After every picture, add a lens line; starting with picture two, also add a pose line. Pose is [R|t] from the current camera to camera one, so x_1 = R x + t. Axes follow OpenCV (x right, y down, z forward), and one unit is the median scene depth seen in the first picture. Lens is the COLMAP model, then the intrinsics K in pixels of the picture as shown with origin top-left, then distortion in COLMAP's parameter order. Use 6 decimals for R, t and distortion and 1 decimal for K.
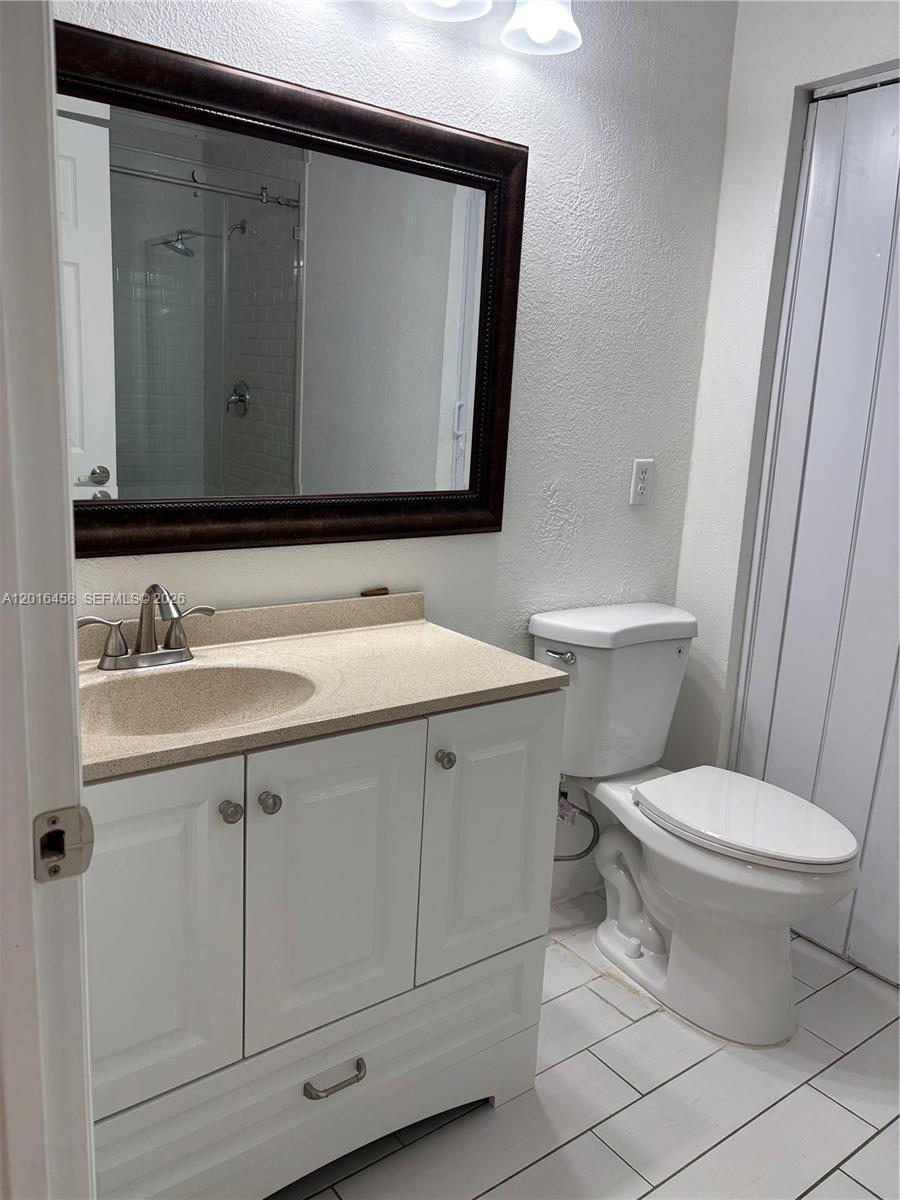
lens RADIAL K [[895.8, 0, 450.0], [0, 895.8, 600.0], [0, 0, 1]] dist [0.083872, -0.104622]
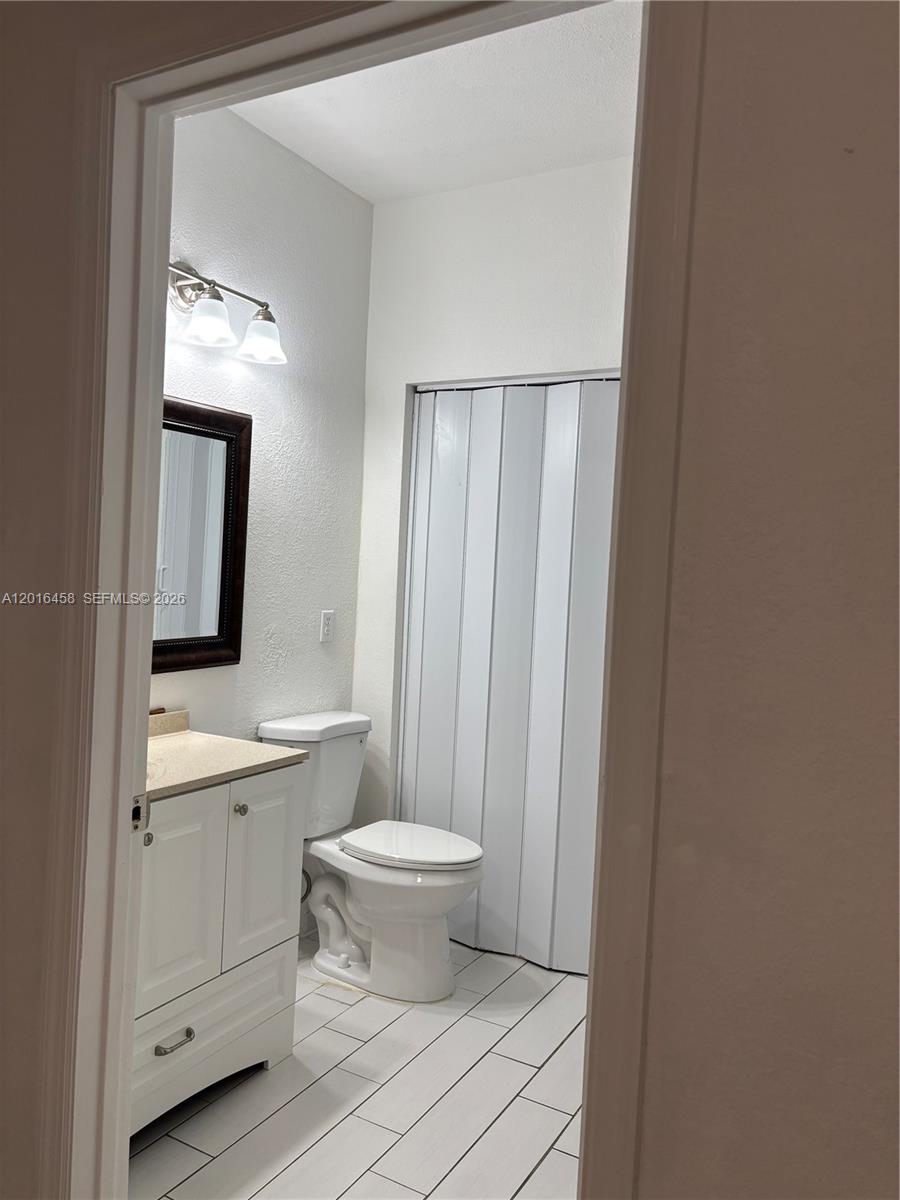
lens RADIAL K [[895.8, 0, 450.0], [0, 895.8, 600.0], [0, 0, 1]] dist [0.083872, -0.104622]
pose [[0.913219, -0.020364, 0.406959, -0.219266], [0.082746, 0.987208, -0.136285, 0.045915], [-0.398978, 0.158132, 0.903223, -0.438233]]
